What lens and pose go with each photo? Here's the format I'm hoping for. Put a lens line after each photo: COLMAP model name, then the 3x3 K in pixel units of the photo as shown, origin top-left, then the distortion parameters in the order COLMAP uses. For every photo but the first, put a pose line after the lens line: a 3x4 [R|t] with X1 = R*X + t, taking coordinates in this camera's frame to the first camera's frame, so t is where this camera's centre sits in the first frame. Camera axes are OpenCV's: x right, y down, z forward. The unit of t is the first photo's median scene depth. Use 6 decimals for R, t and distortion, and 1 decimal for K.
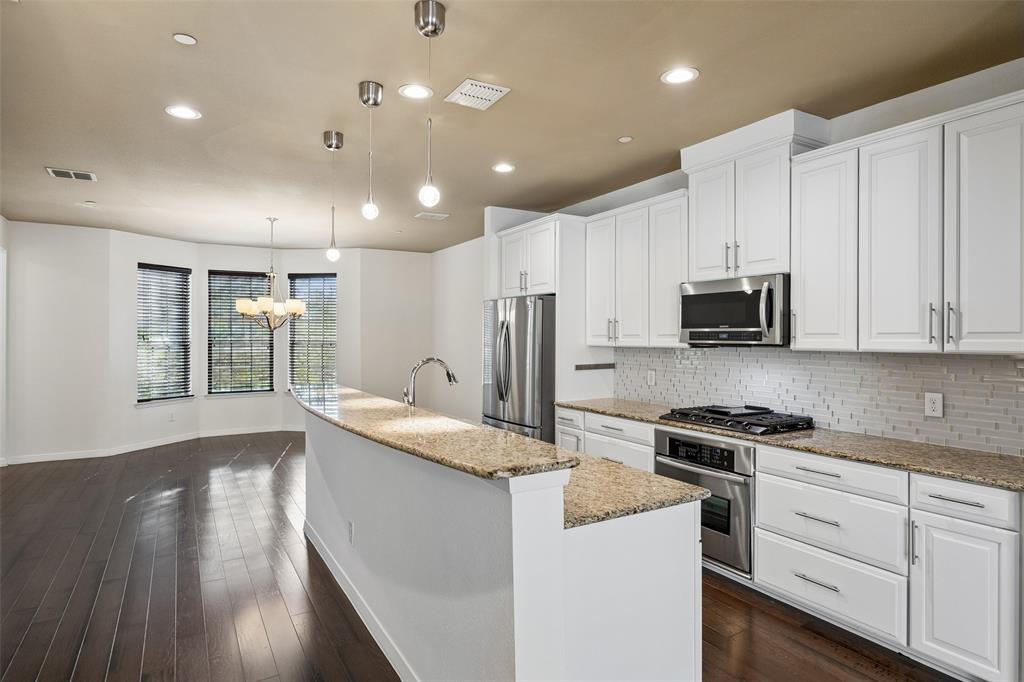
lens RADIAL K [[553.9, 0, 512.0], [0, 553.9, 341.0], [0, 0, 1]] dist [0.001453, 0.000113]
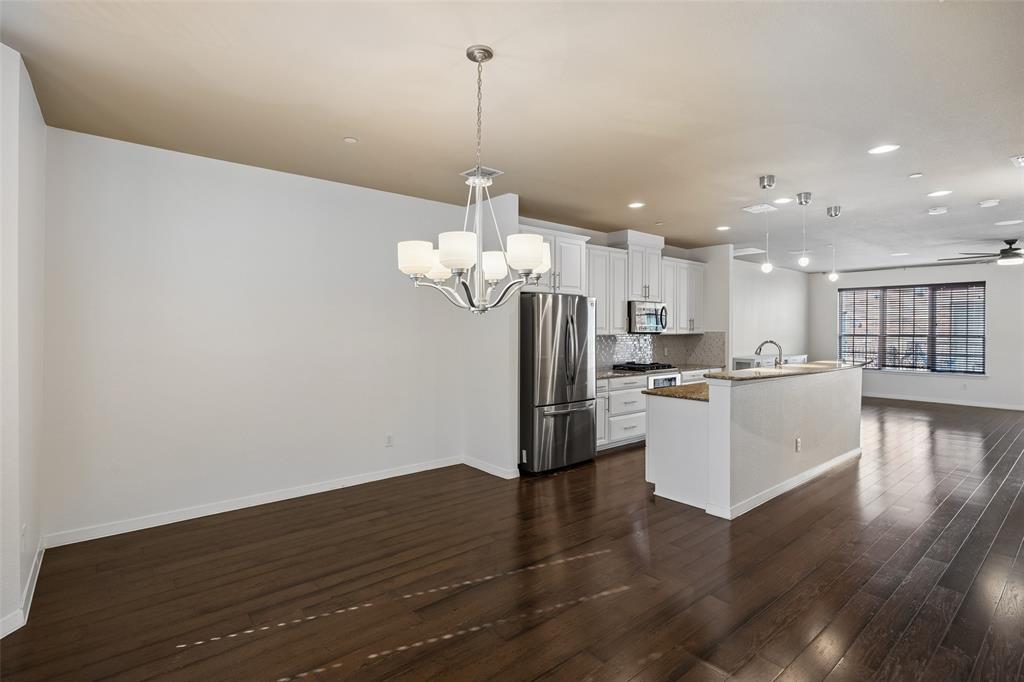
lens RADIAL K [[490.6, 0, 511.1], [0, 490.6, 329.2], [0, 0, 1]] dist [0.000008, 0.000020]
pose [[-0.153295, -0.002076, 0.988178, -1.383577], [0.007460, 0.999967, 0.003258, -0.016978], [-0.988152, 0.007871, -0.153274, 1.782241]]
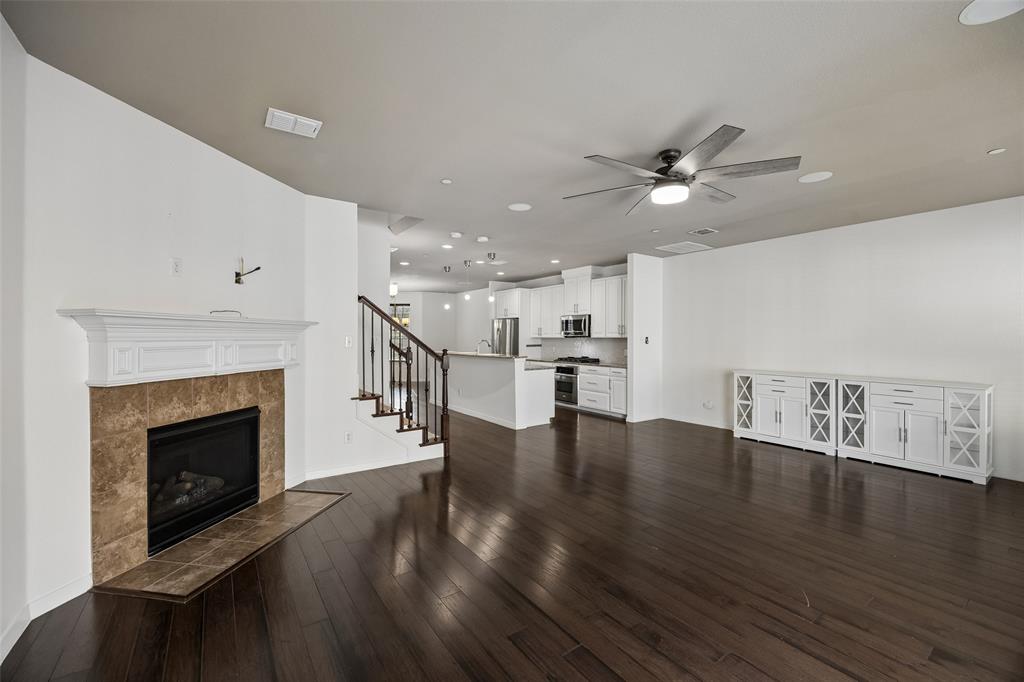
lens RADIAL K [[417.8, 0, 512.0], [0, 417.8, 341.0], [0, 0, 1]] dist [0.000025, 0.000001]
pose [[0.996794, -0.001443, 0.079996, -0.148783], [0.001312, 0.999998, 0.001688, 0.027565], [-0.079998, -0.001577, 0.996794, -1.287128]]
